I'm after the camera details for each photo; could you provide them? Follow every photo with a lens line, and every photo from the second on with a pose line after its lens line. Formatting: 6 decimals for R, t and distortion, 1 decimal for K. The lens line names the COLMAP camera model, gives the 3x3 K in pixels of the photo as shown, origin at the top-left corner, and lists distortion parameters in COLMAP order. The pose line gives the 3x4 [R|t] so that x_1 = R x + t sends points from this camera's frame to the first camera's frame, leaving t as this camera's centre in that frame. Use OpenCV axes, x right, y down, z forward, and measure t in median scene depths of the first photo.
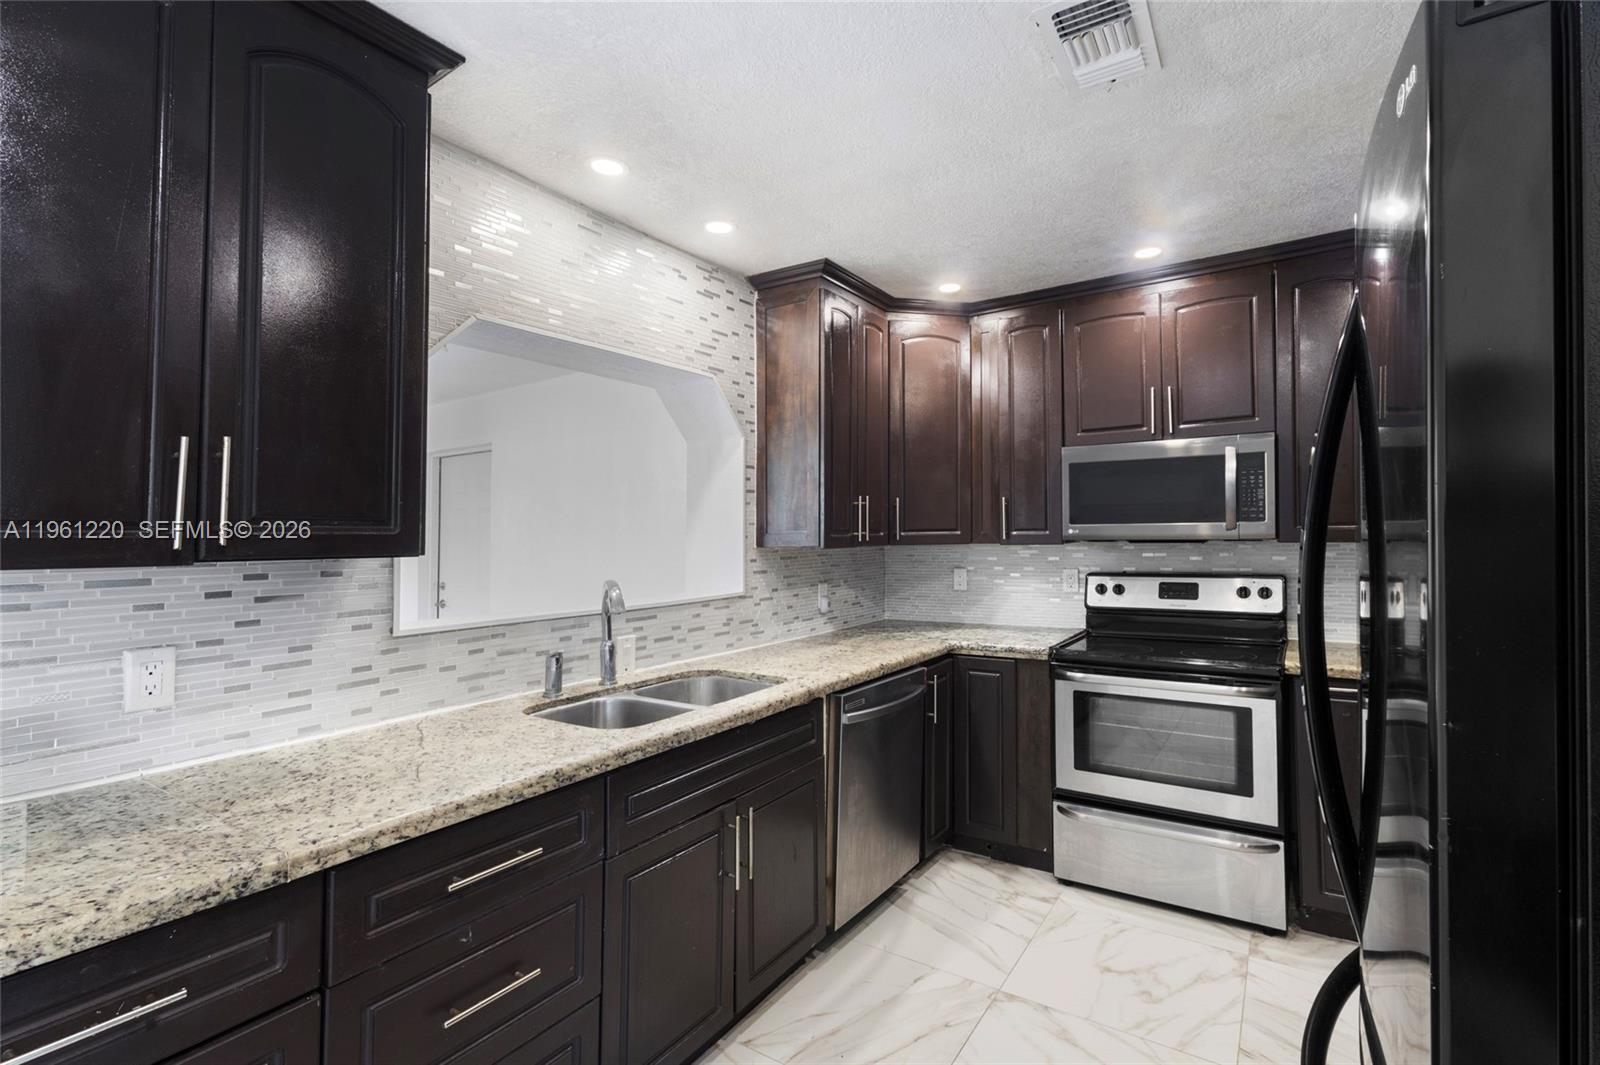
lens RADIAL K [[730.5, 0, 813.5], [0, 730.5, 543.0], [0, 0, 1]] dist [0.002008, 0.000078]
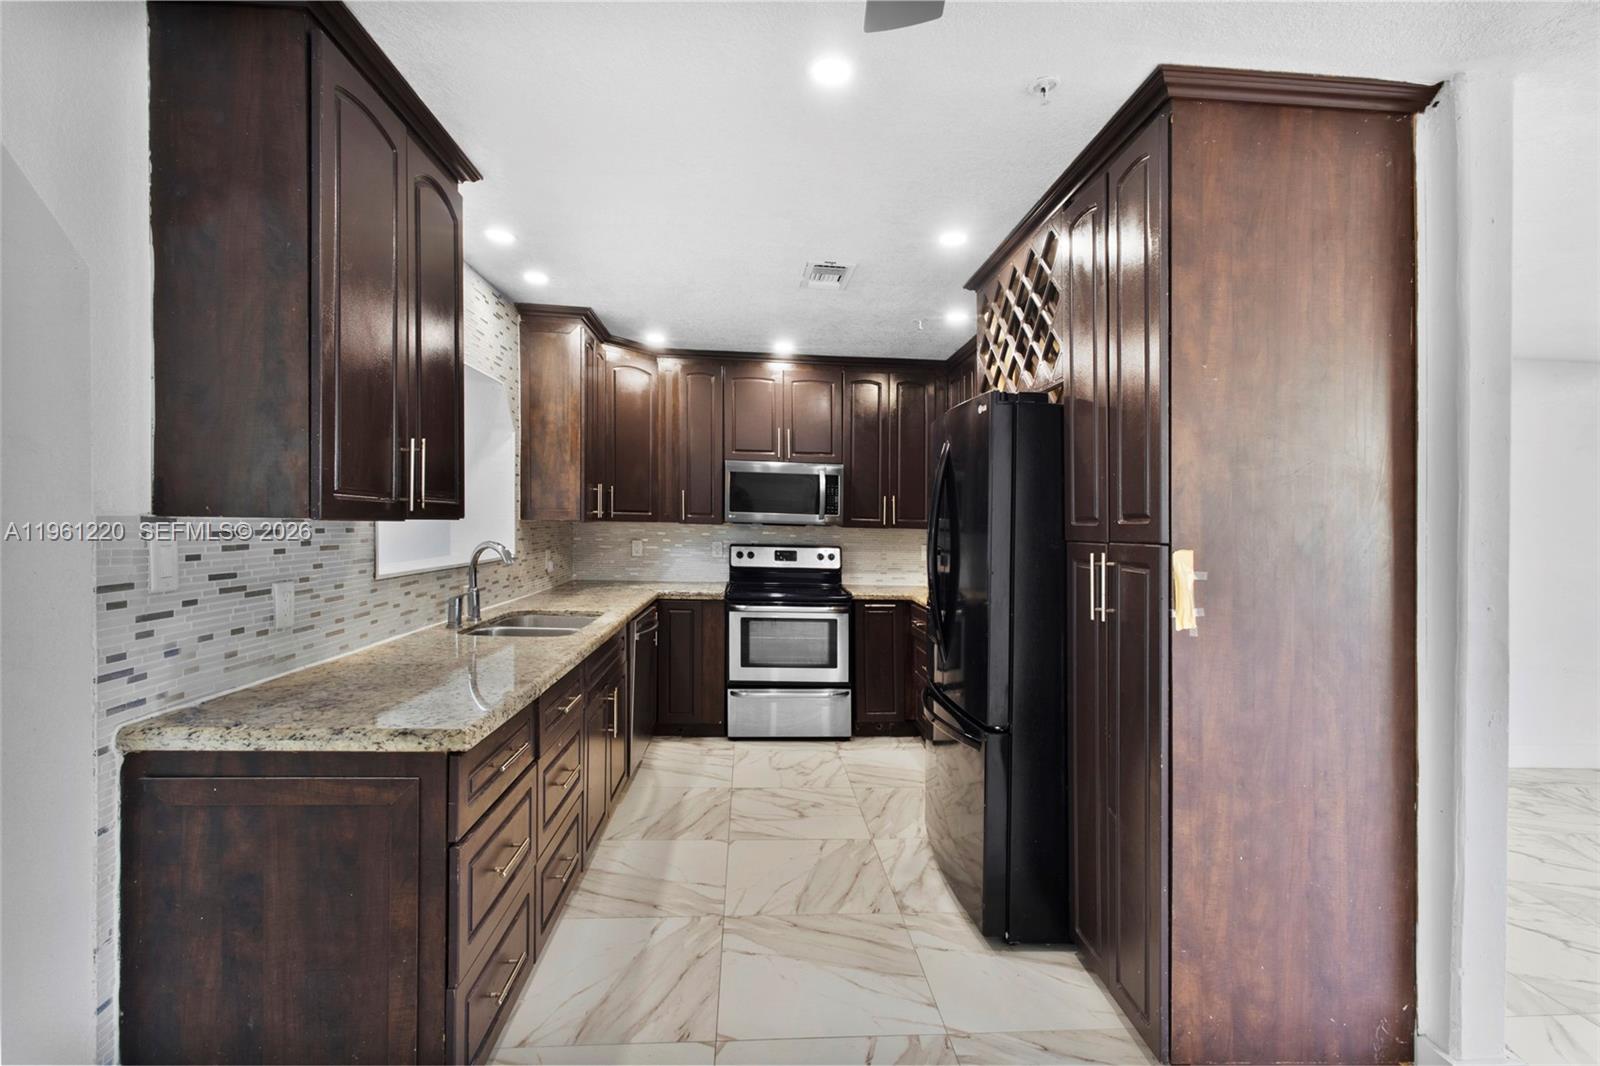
lens RADIAL K [[730.5, 0, 803.5], [0, 730.5, 518.3], [0, 0, 1]] dist [0.002008, 0.000078]
pose [[0.791362, 0.035904, 0.610292, -0.496601], [-0.032313, 0.999335, -0.016892, 0.010111], [-0.610493, -0.006353, 0.791996, -0.321949]]
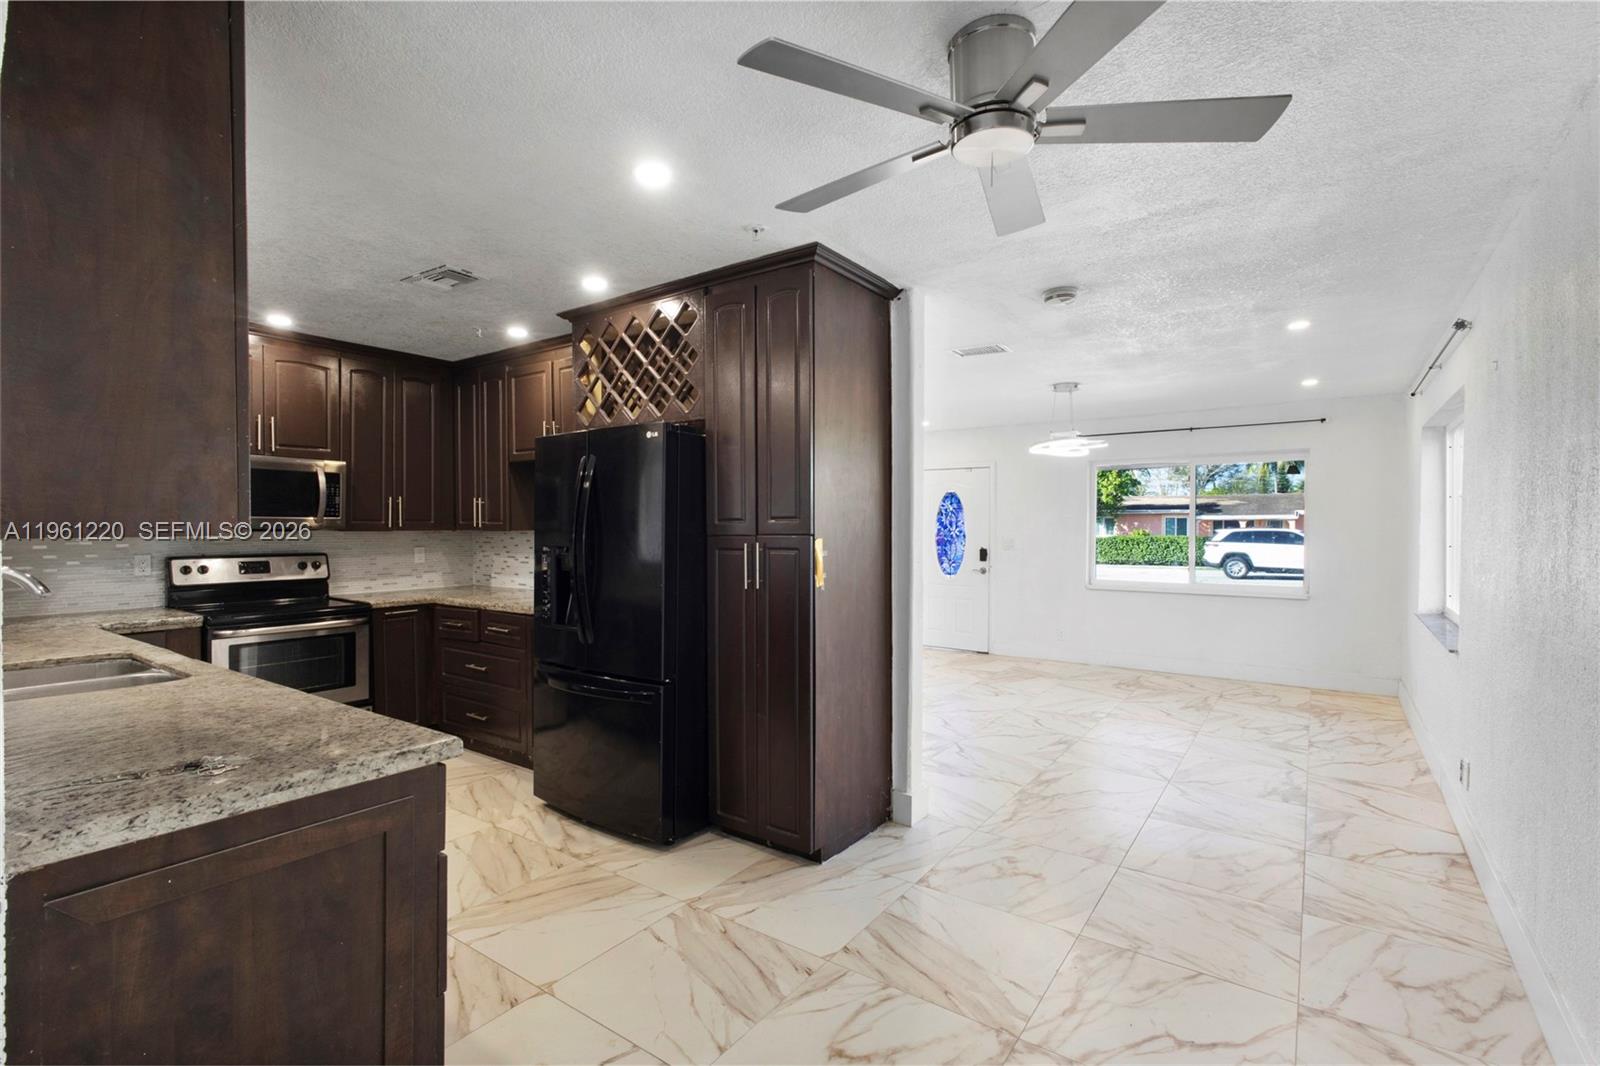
lens RADIAL K [[730.5, 0, 797.7], [0, 730.5, 528.6], [0, 0, 1]] dist [0.002008, 0.000078]
pose [[0.043575, 0.011732, 0.998981, -0.870892], [0.002796, 0.999926, -0.011865, 0.014507], [-0.999046, 0.003310, 0.043539, -0.050194]]
